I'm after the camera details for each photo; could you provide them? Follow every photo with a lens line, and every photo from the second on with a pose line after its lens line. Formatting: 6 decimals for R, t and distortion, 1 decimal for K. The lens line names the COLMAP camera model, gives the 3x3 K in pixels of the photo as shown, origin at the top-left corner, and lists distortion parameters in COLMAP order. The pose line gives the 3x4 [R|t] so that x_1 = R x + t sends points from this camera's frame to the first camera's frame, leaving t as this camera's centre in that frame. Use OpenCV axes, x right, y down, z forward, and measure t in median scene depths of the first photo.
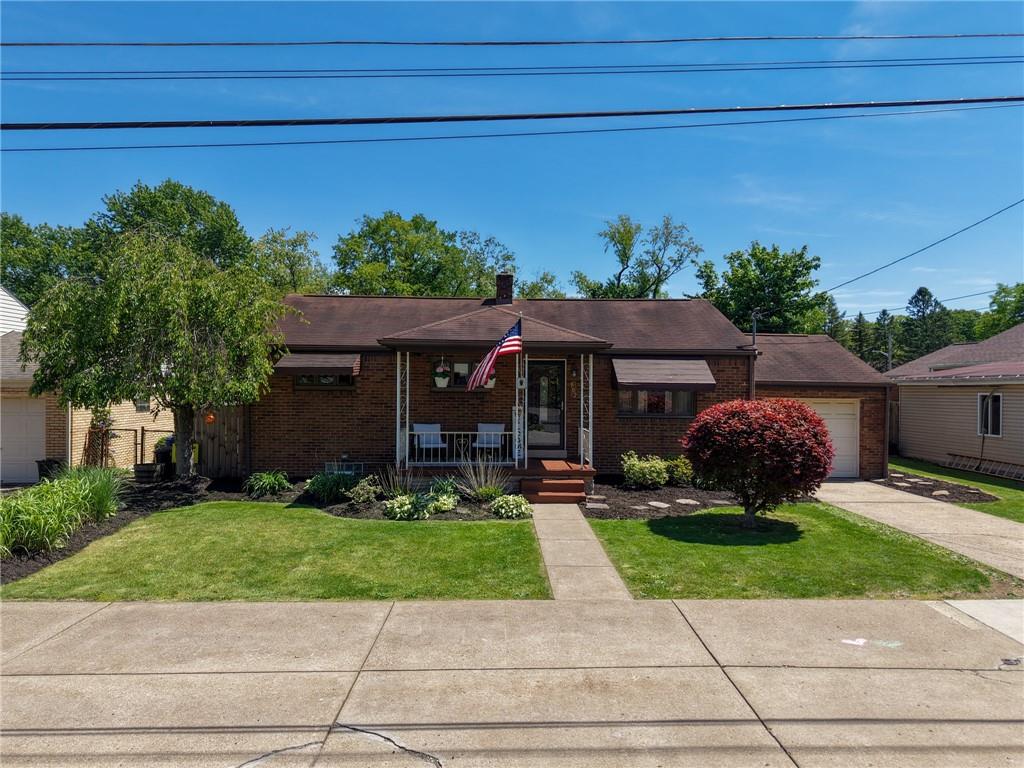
lens RADIAL K [[717.1, 0, 511.0], [0, 717.1, 361.6], [0, 0, 1]] dist [0.068983, -0.090614]
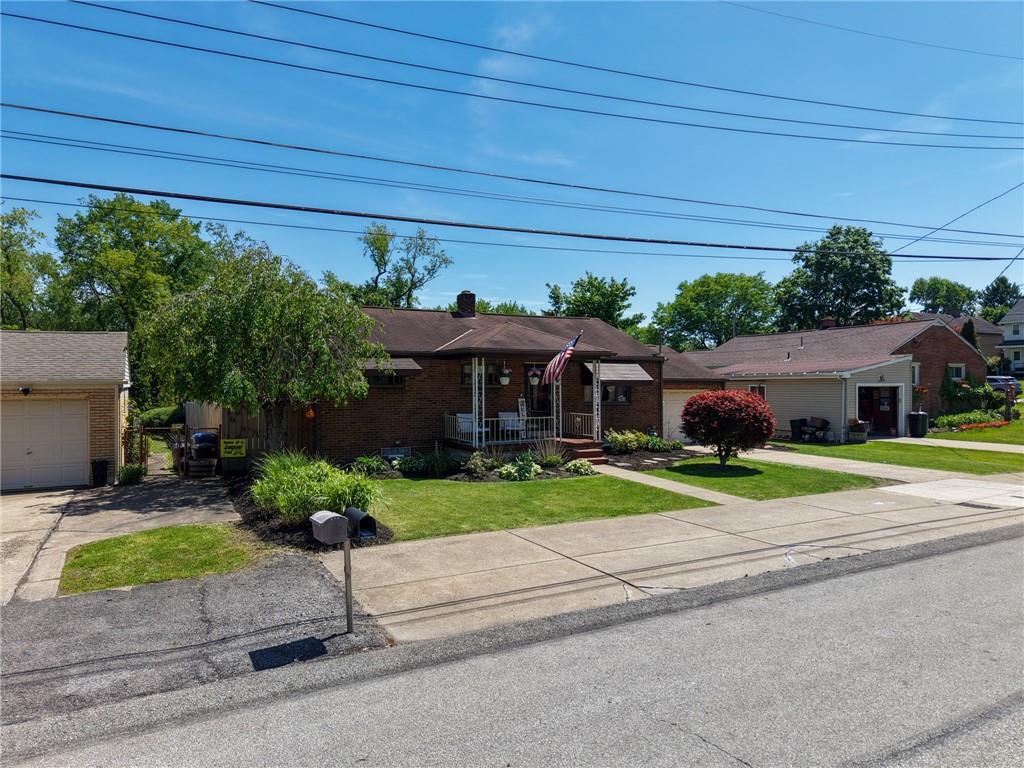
lens RADIAL K [[717.1, 0, 511.0], [0, 717.1, 361.6], [0, 0, 1]] dist [0.068983, -0.090614]
pose [[0.891659, 0.004266, 0.452688, -0.160084], [-0.006429, 0.999974, 0.003238, -0.002567], [-0.452663, -0.005798, 0.891663, -0.043505]]
